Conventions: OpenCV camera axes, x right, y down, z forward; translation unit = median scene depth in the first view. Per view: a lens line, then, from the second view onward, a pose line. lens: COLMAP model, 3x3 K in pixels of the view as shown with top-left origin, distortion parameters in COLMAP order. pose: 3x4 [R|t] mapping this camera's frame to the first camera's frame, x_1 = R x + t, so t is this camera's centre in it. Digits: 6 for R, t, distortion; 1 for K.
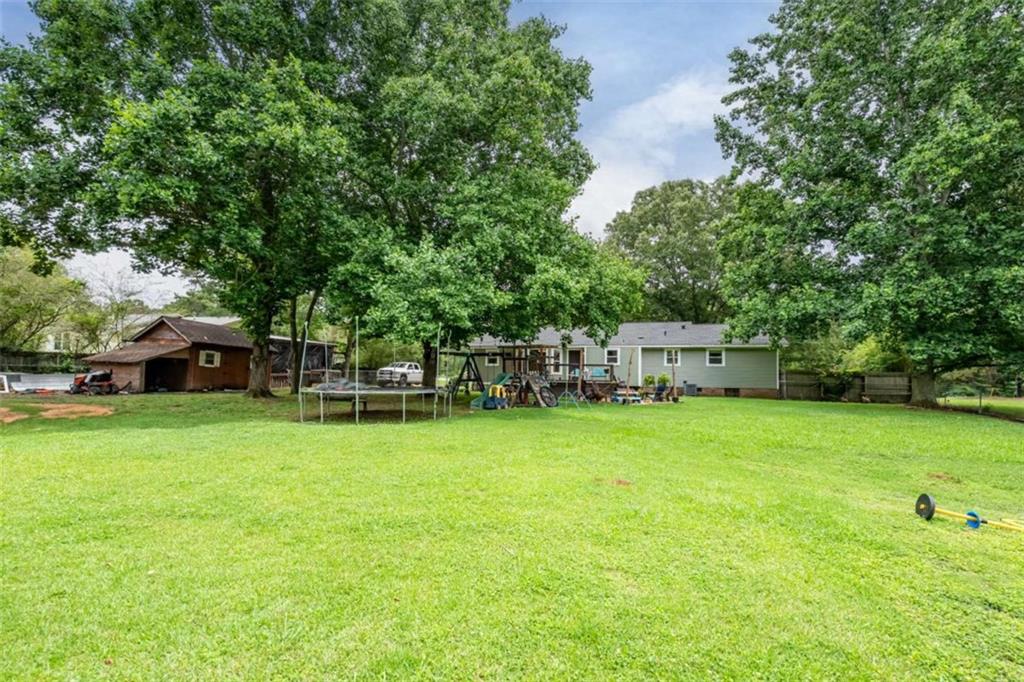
lens RADIAL K [[471.6, 0, 511.1], [0, 471.6, 352.4], [0, 0, 1]] dist [-0.010866, 0.002352]
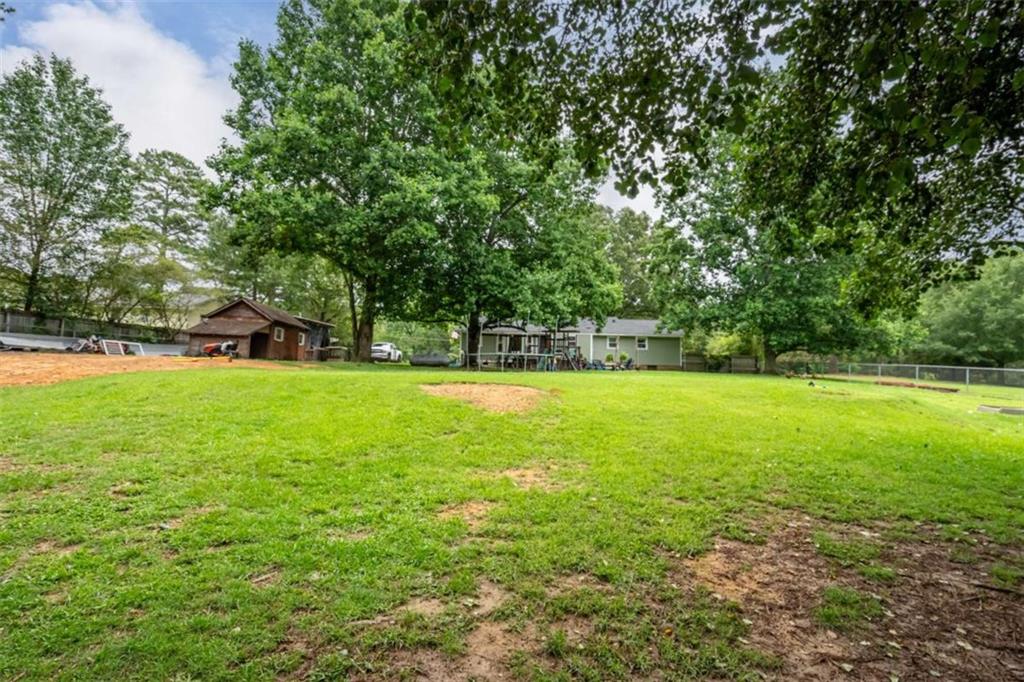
lens RADIAL K [[471.6, 0, 513.4], [0, 471.6, 334.7], [0, 0, 1]] dist [-0.010866, 0.002352]
pose [[0.959765, 0.026581, 0.279544, -0.412011], [-0.022549, 0.999590, -0.017628, 0.022025], [-0.279898, 0.010615, 0.959971, -0.317075]]
